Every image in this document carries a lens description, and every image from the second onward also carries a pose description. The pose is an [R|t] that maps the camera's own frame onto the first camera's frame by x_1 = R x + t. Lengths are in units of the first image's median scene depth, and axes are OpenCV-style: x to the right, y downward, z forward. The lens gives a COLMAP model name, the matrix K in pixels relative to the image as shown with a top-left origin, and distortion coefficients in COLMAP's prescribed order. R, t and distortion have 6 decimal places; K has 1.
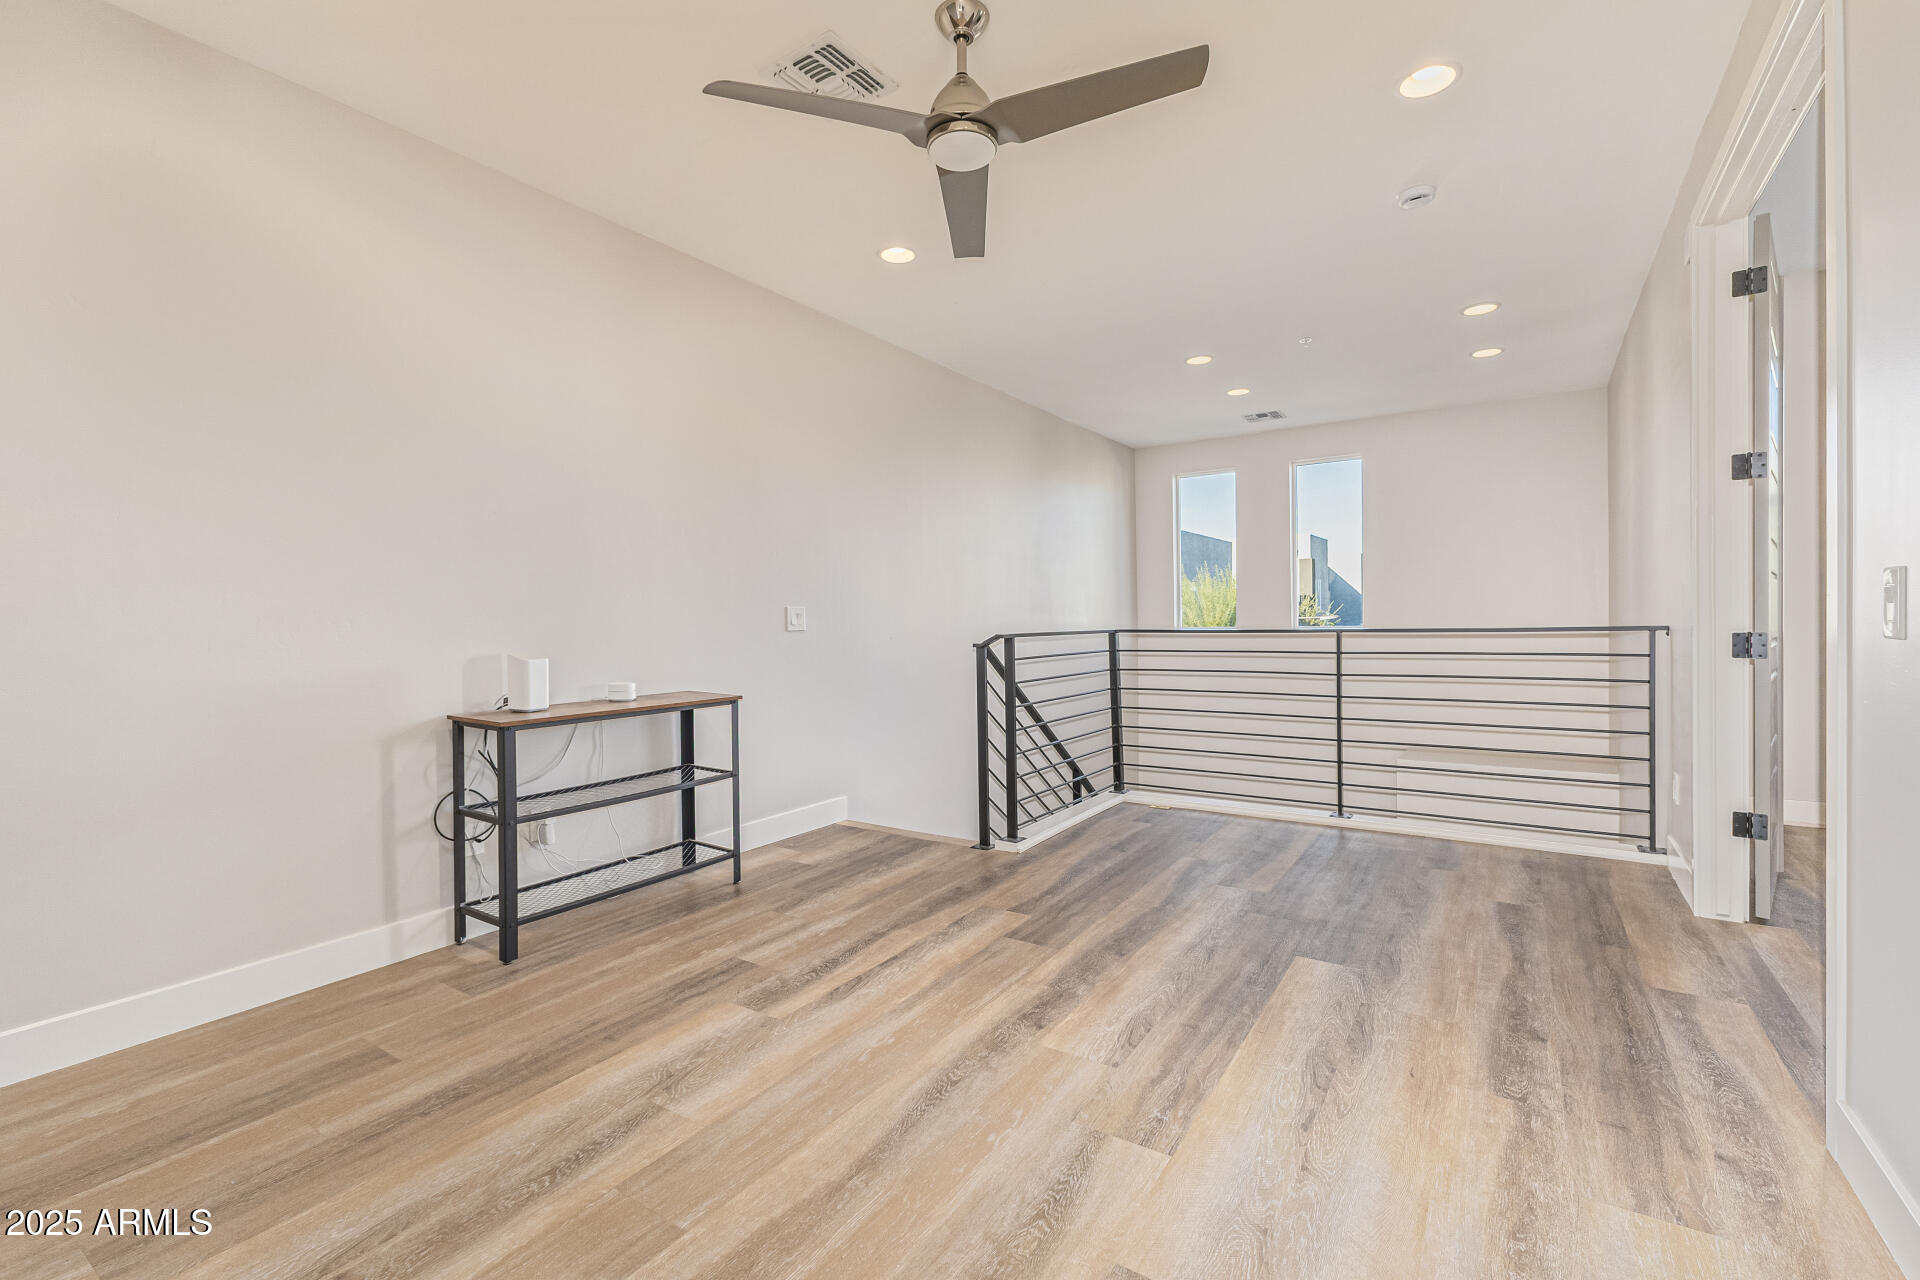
lens RADIAL K [[826.6, 0, 955.4], [0, 826.6, 628.3], [0, 0, 1]] dist [0.014514, -0.004554]
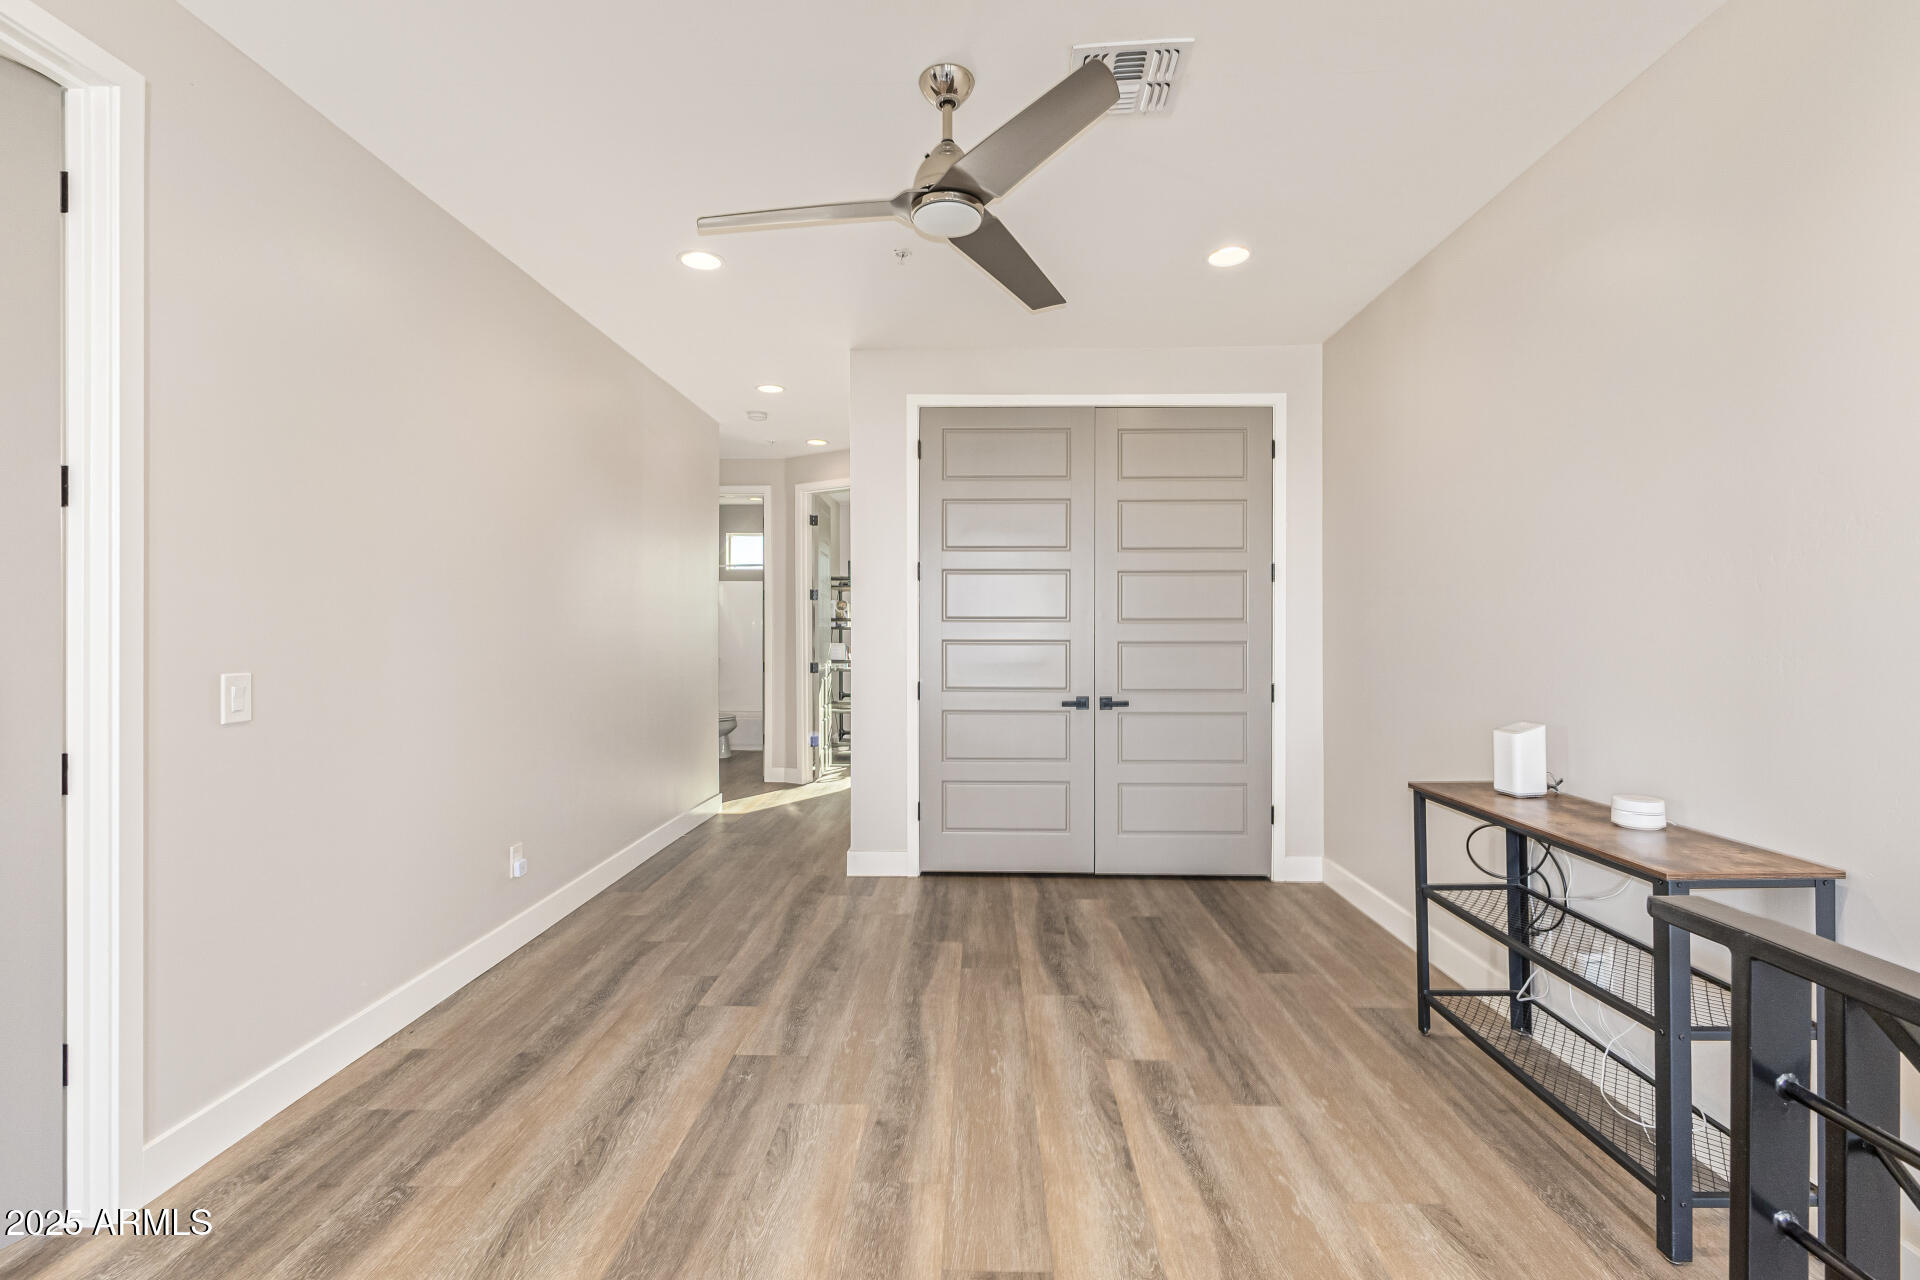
lens RADIAL K [[826.6, 0, 953.5], [0, 826.6, 633.0], [0, 0, 1]] dist [0.014514, -0.004554]
pose [[-0.847737, 0.013046, -0.530256, 0.516088], [0.004887, 0.999847, 0.016787, -0.099344], [0.530394, 0.011640, -0.847671, 1.799530]]
